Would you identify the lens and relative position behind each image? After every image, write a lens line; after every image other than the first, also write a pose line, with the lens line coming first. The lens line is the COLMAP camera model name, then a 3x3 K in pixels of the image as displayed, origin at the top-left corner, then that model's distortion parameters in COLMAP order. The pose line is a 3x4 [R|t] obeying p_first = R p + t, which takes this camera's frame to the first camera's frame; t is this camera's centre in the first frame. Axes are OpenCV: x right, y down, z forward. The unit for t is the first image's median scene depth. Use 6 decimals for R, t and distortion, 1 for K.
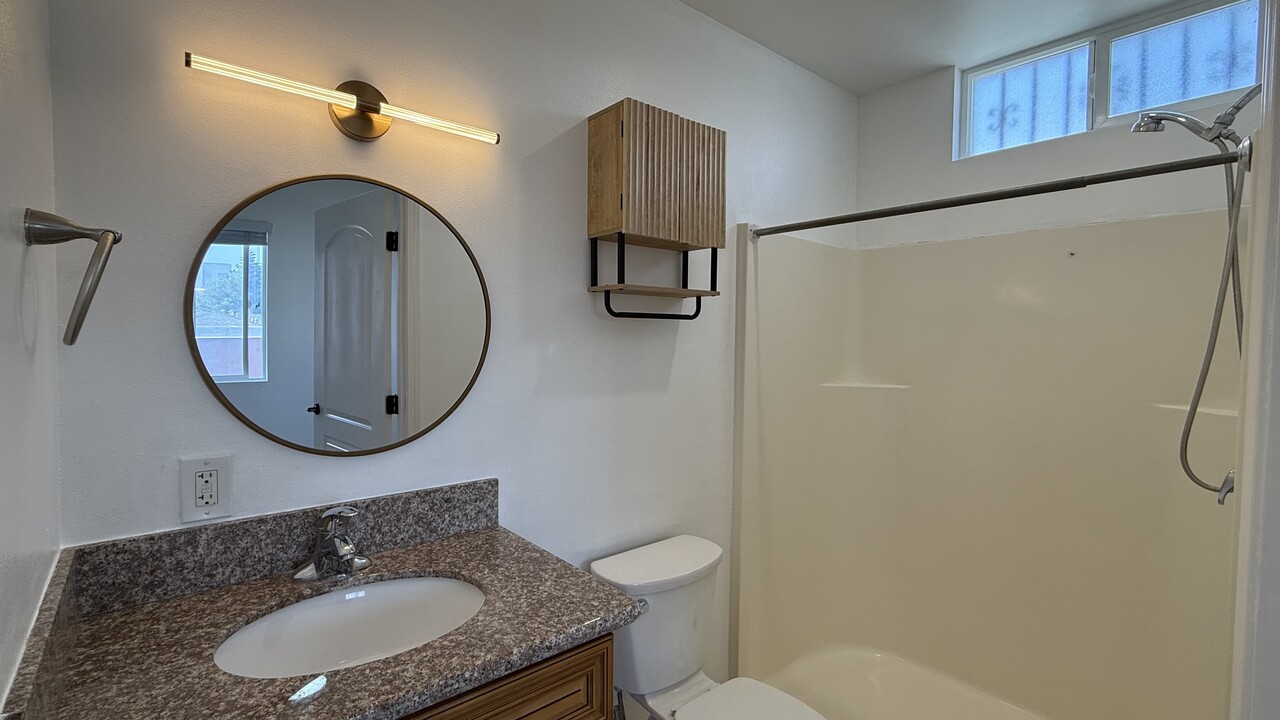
lens RADIAL K [[579.3, 0, 640.0], [0, 579.3, 360.0], [0, 0, 1]] dist [0.000821, -0.000721]
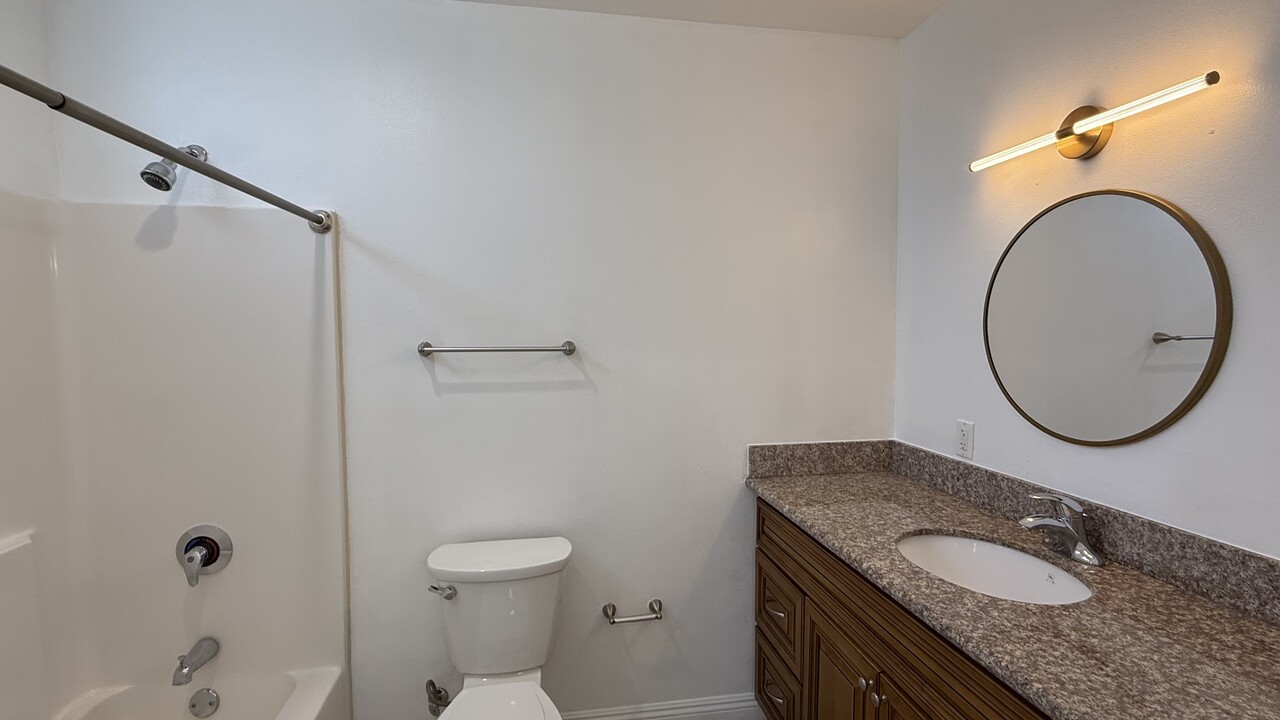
lens RADIAL K [[579.0, 0, 640.0], [0, 579.0, 360.0], [0, 0, 1]] dist [0.000302, -0.000109]
pose [[-0.515620, 0.035878, -0.856066, 0.797714], [-0.038999, 0.997105, 0.065279, -0.040924], [0.855930, 0.067044, -0.512728, 0.787252]]
